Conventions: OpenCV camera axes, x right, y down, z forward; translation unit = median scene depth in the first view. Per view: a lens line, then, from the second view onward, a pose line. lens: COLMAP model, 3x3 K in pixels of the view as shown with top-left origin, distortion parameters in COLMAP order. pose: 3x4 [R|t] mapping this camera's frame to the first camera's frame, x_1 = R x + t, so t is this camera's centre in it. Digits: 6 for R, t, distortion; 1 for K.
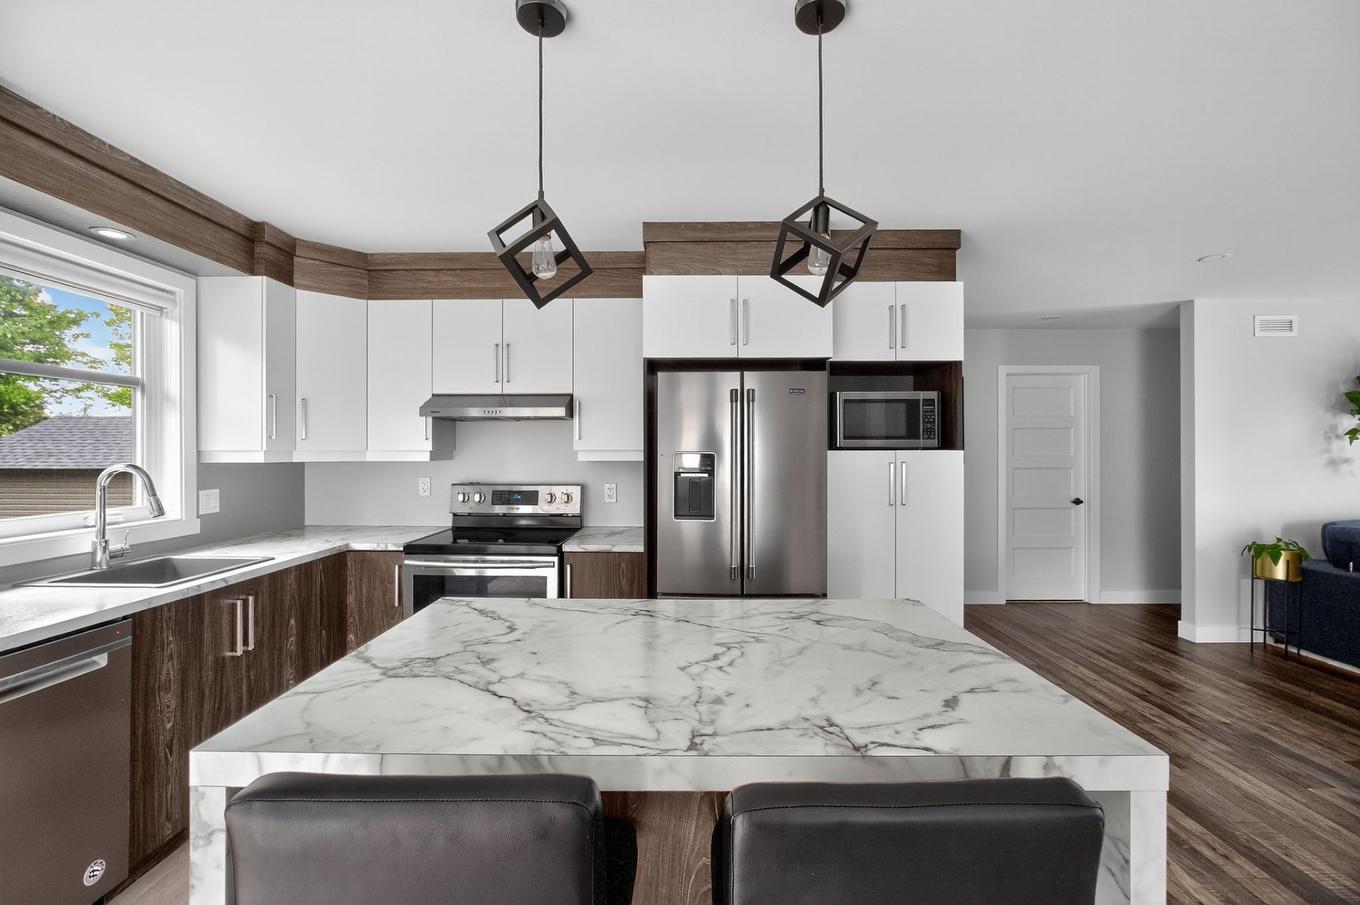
lens RADIAL K [[590.3, 0, 664.9], [0, 590.3, 448.9], [0, 0, 1]] dist [0.000927, 0.000202]
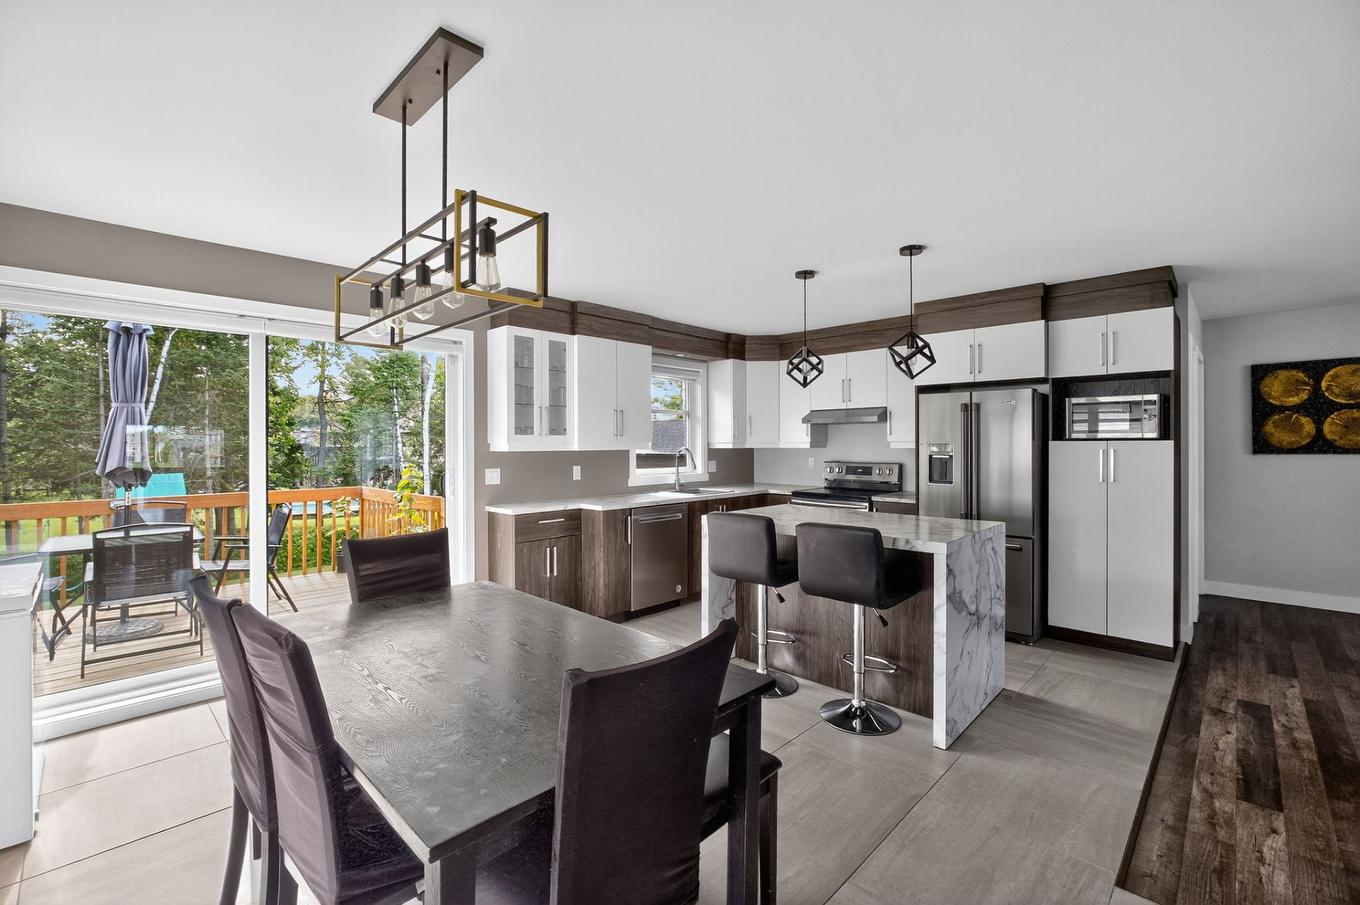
lens RADIAL K [[584.9, 0, 685.0], [0, 584.9, 458.6], [0, 0, 1]] dist [0.000759, 0.000197]
pose [[0.741020, 0.015080, -0.671314, 0.576484], [0.006553, 0.999538, 0.029686, -0.002546], [0.671451, -0.026397, 0.740579, -0.634764]]
